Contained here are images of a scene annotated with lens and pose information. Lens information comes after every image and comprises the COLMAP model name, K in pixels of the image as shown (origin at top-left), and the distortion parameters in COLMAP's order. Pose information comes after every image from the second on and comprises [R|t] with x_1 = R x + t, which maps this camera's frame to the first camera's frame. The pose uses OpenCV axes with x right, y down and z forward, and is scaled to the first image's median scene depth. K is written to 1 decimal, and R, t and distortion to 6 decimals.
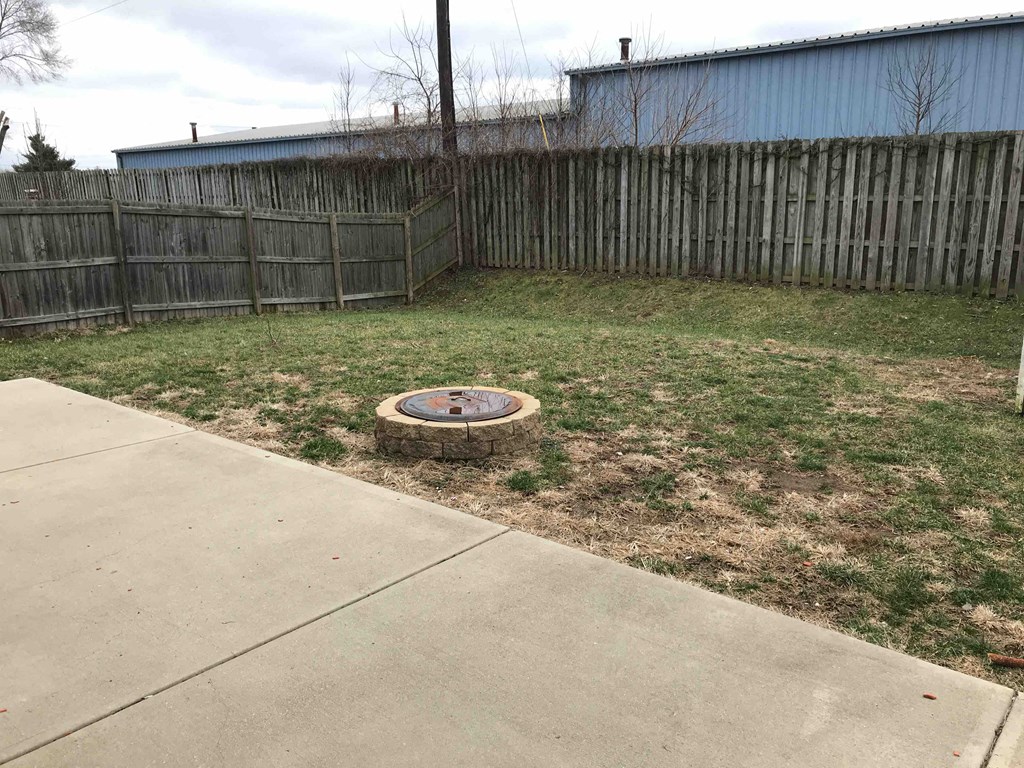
lens RADIAL K [[824.7, 0, 510.7], [0, 824.7, 383.5], [0, 0, 1]] dist [0.014146, 0.001617]
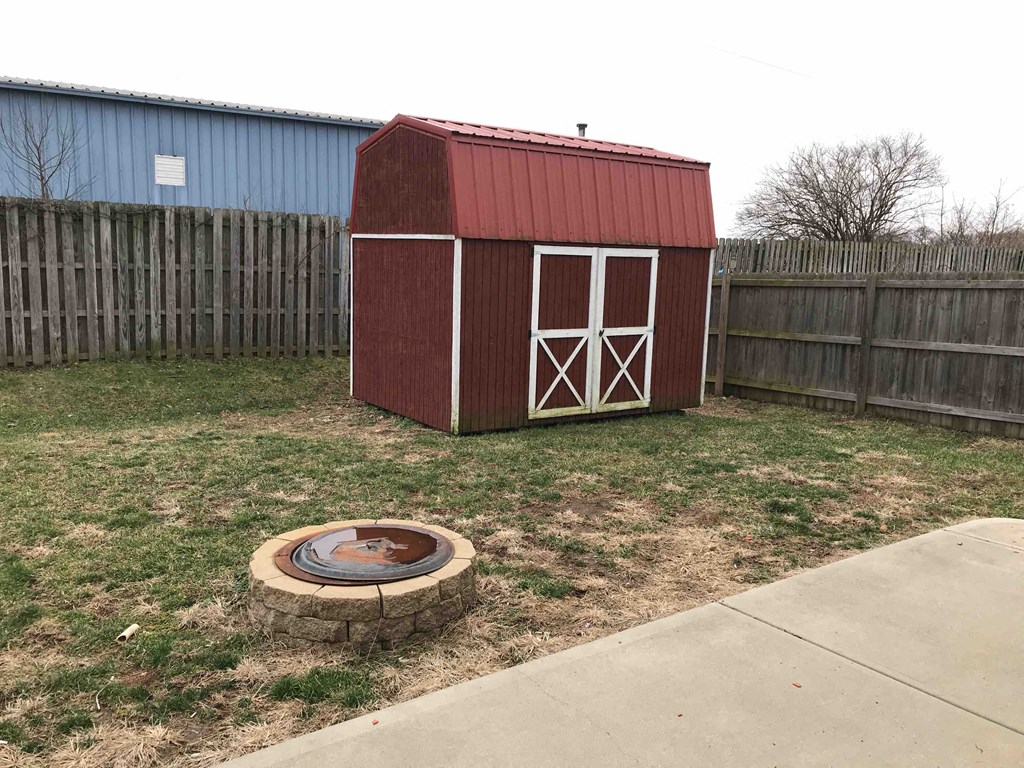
lens RADIAL K [[824.7, 0, 509.8], [0, 824.7, 385.8], [0, 0, 1]] dist [0.014146, 0.001617]
pose [[0.266629, -0.134366, 0.954387, -0.319274], [0.197803, 0.976784, 0.082258, -0.069652], [-0.943283, 0.166848, 0.287017, 0.285201]]
